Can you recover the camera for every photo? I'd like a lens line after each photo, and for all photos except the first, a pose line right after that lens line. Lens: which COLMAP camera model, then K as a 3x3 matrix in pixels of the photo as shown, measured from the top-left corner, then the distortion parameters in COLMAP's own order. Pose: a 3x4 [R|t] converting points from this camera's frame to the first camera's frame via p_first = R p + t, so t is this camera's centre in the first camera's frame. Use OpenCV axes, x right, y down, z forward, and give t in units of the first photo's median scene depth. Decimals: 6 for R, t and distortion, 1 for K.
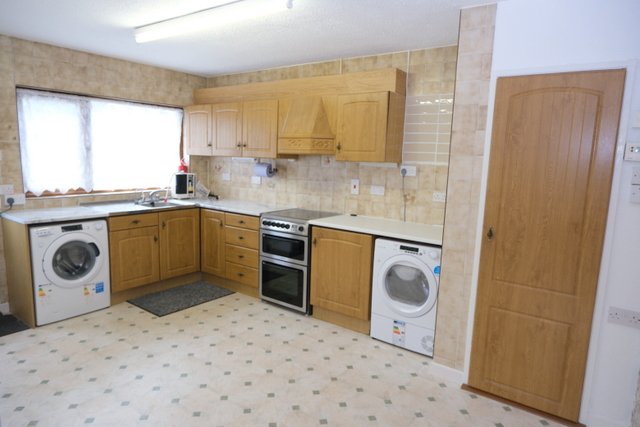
lens RADIAL K [[405.1, 0, 320.0], [0, 405.1, 213.5], [0, 0, 1]] dist [-0.004359, -0.000034]
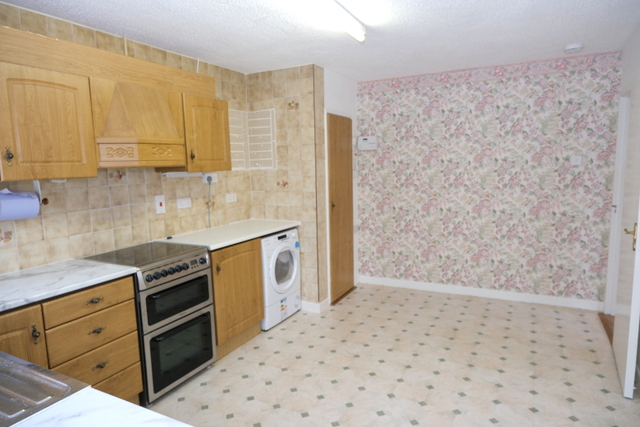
lens RADIAL K [[405.1, 0, 320.0], [0, 405.1, 213.5], [0, 0, 1]] dist [-0.004359, -0.000034]
pose [[-0.154052, -0.151849, 0.976325, -0.829080], [0.163287, 0.970621, 0.176726, -0.151898], [-0.974477, 0.186647, -0.124731, 0.861068]]
